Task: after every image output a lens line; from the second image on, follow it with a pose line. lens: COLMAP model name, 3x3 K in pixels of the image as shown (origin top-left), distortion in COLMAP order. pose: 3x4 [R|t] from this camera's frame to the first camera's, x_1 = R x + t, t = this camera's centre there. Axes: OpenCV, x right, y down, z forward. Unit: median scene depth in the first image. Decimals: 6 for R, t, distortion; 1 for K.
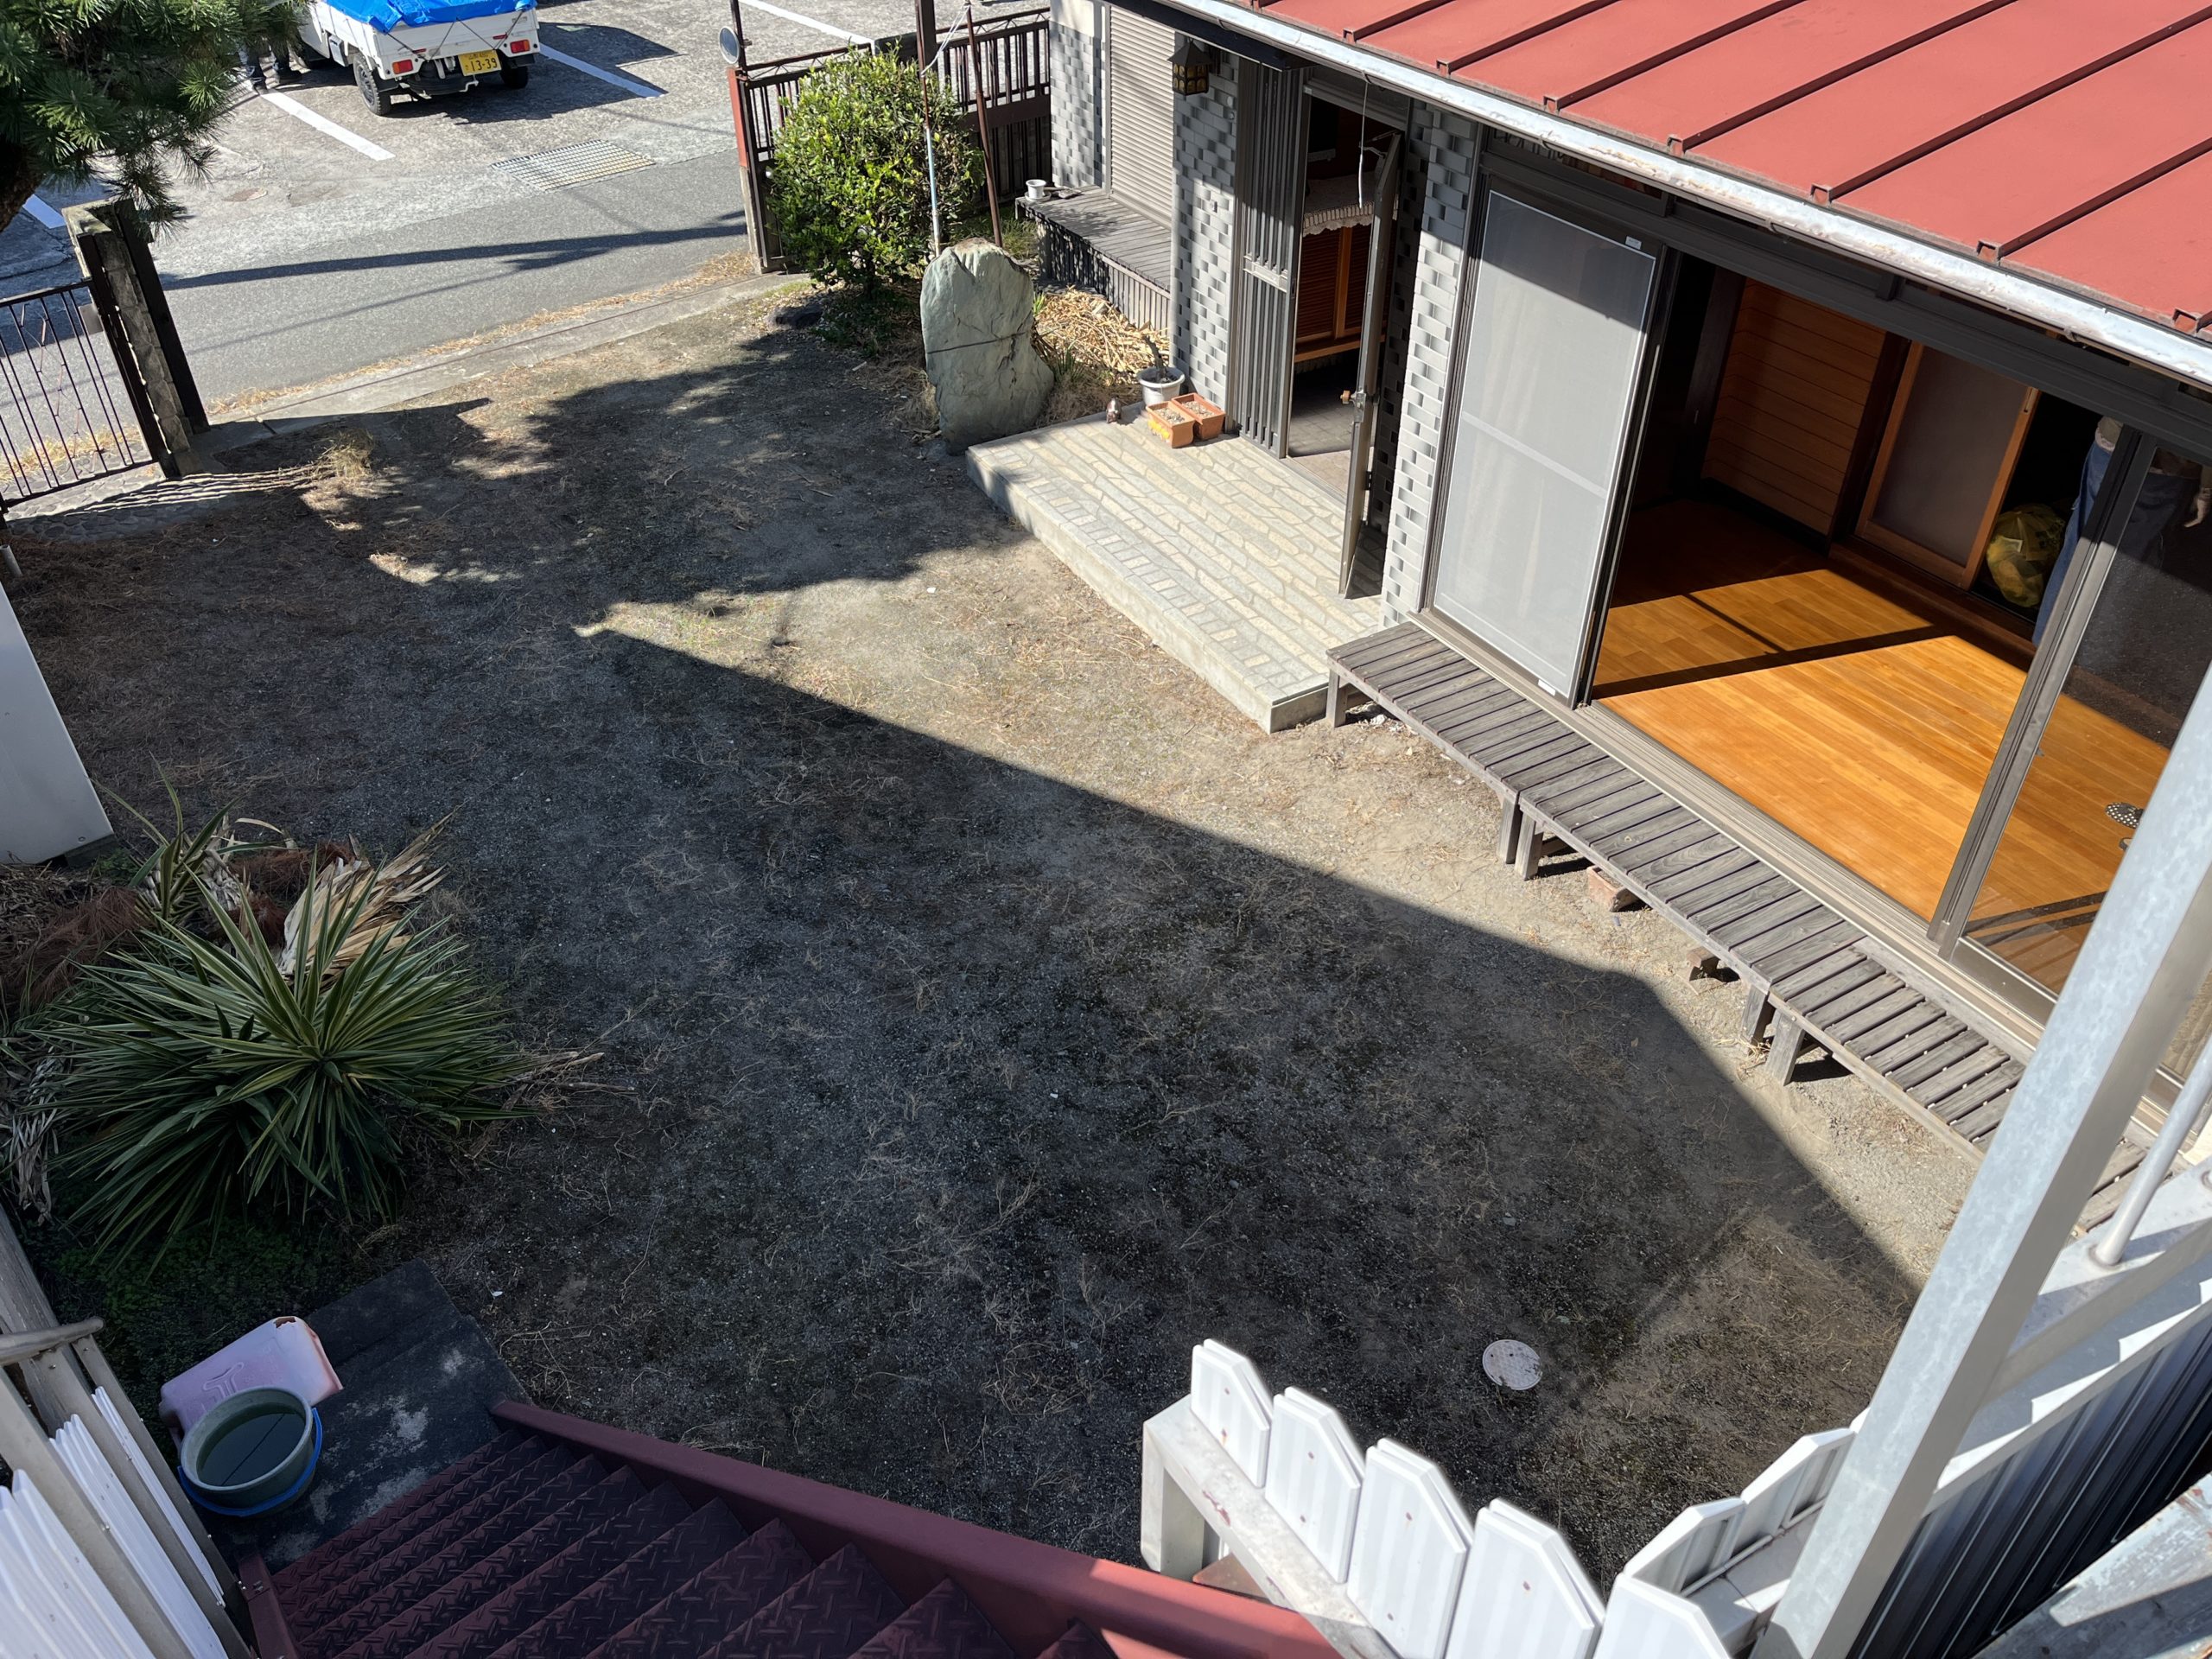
lens RADIAL K [[1667.1, 0, 1106.0], [0, 1667.1, 829.5], [0, 0, 1]] dist [0.084263, -0.108130]
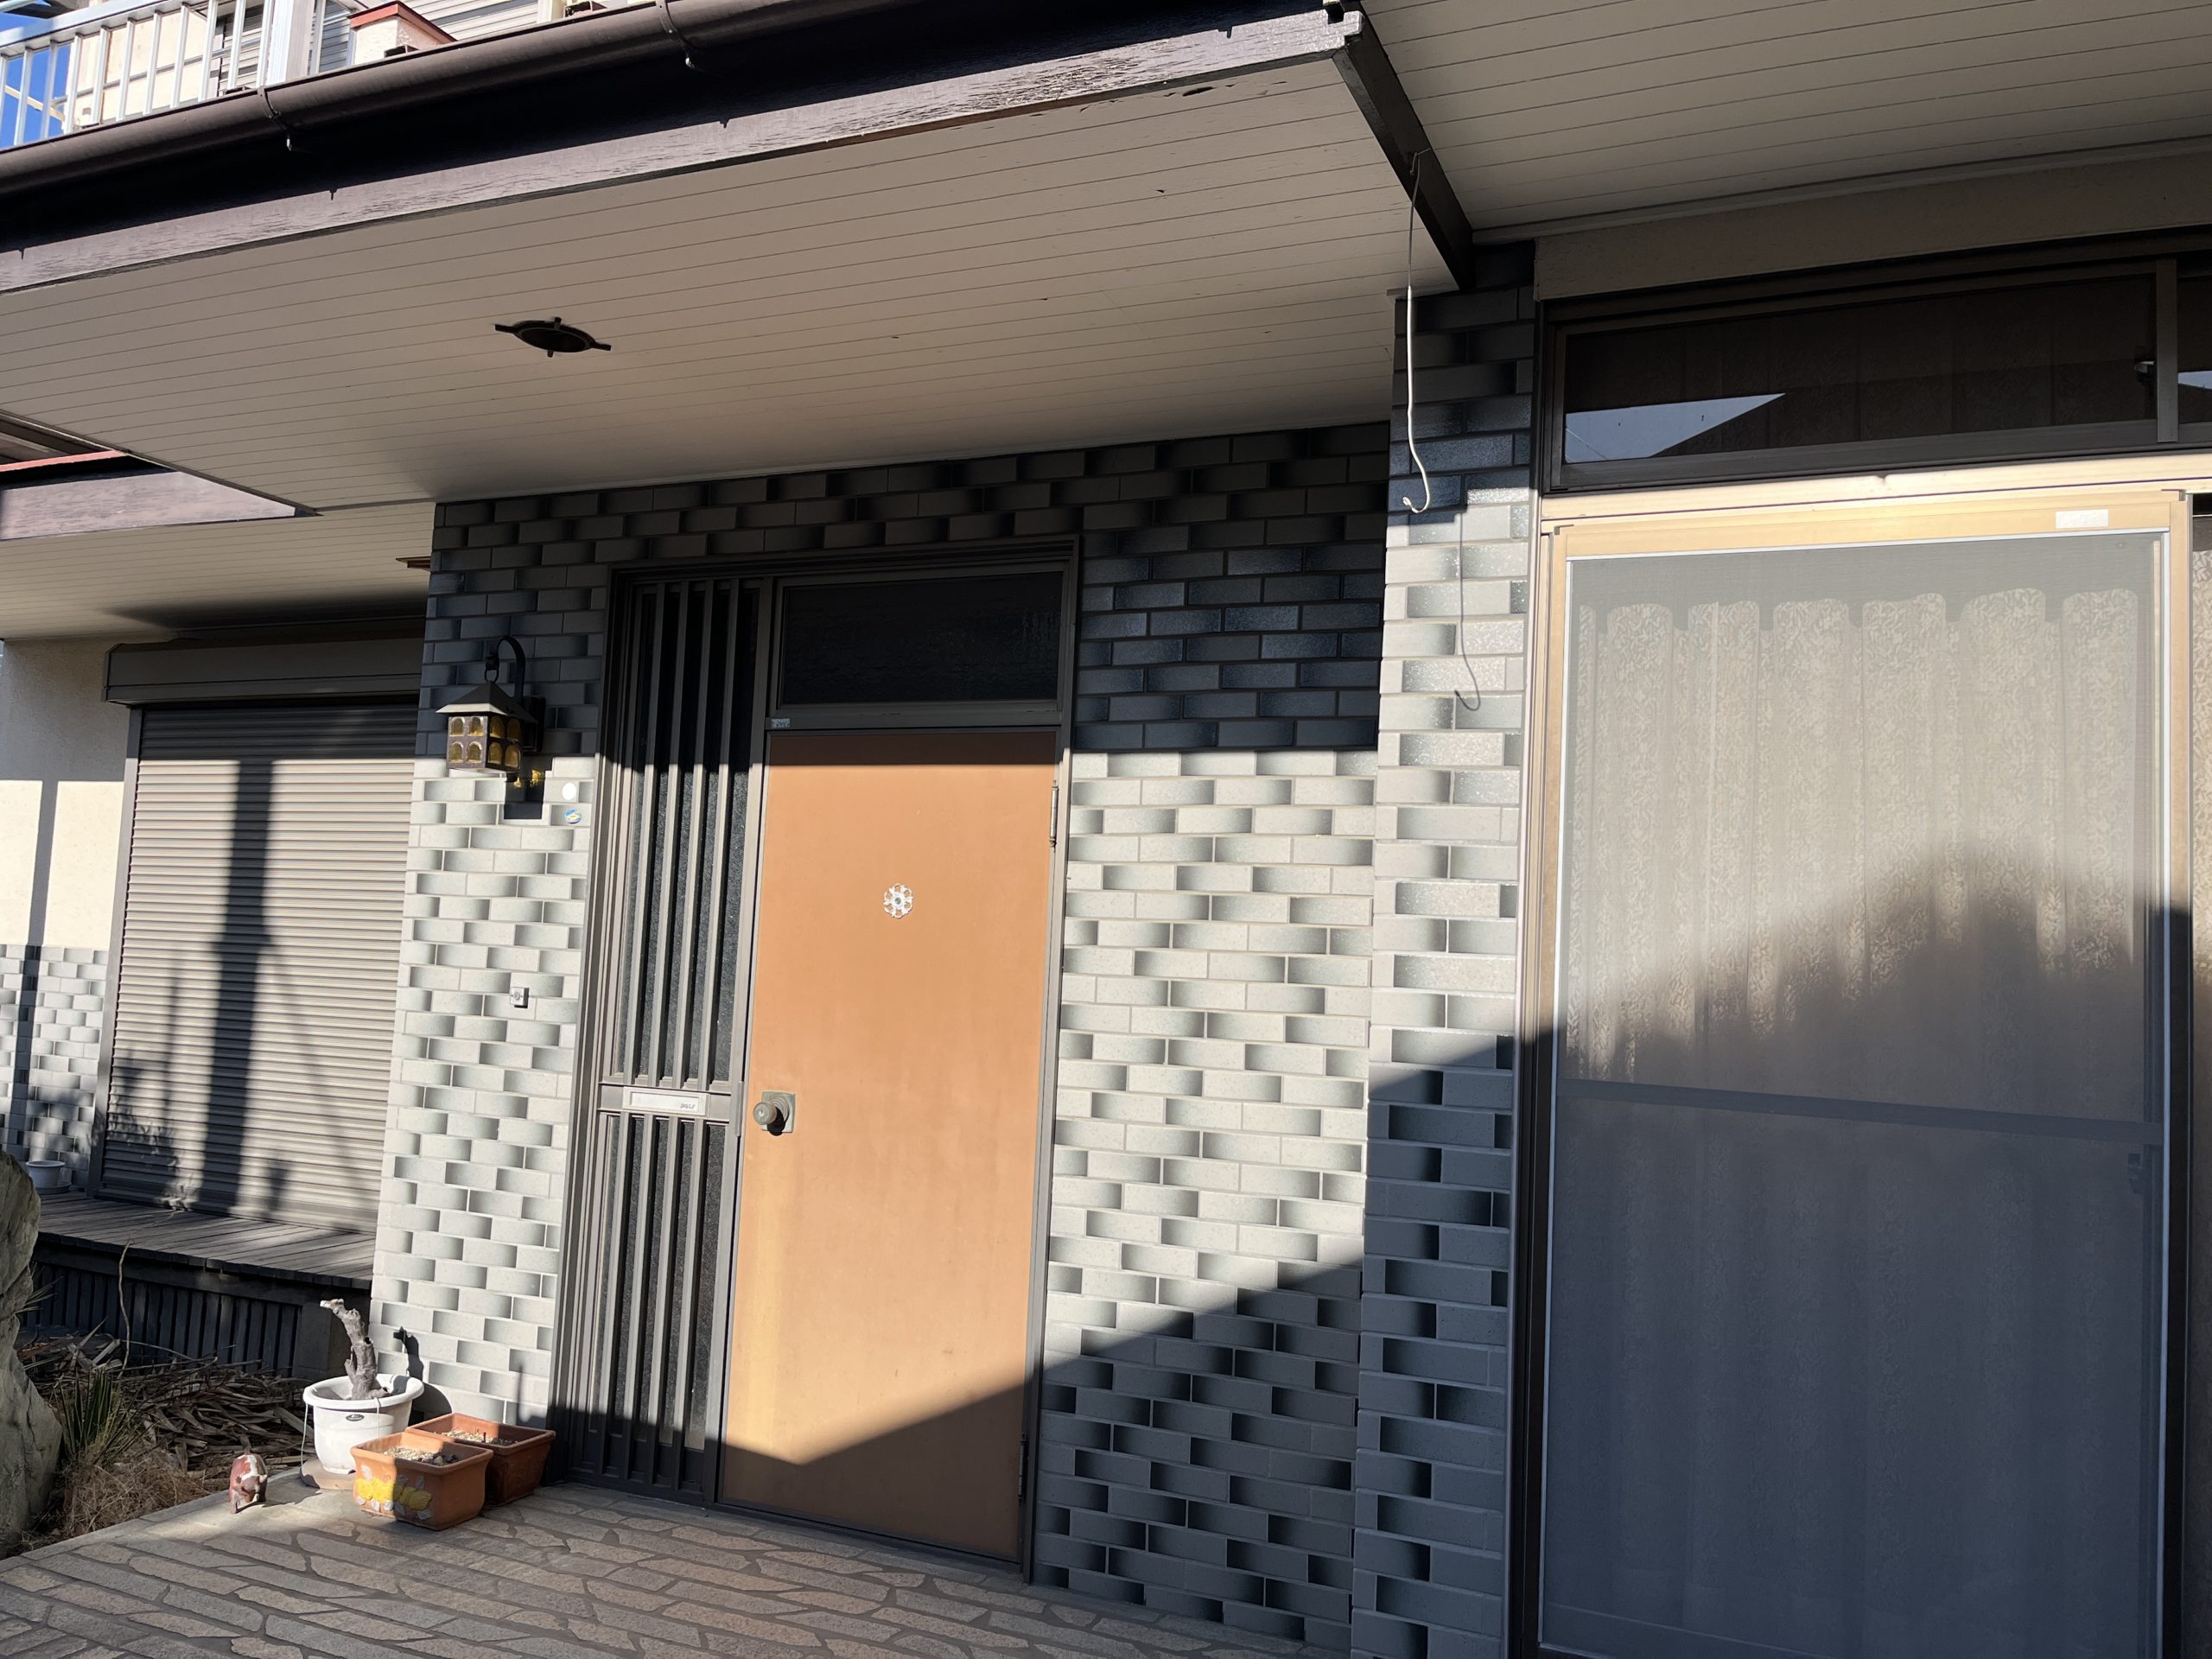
lens RADIAL K [[1685.1, 0, 1106.0], [0, 1685.1, 829.5], [0, 0, 1]] dist [0.085551, -0.110598]
pose [[0.802335, 0.083697, 0.590976, -0.094822], [0.322994, 0.771740, -0.547807, -0.081246], [-0.501930, 0.630407, 0.592160, 0.584081]]
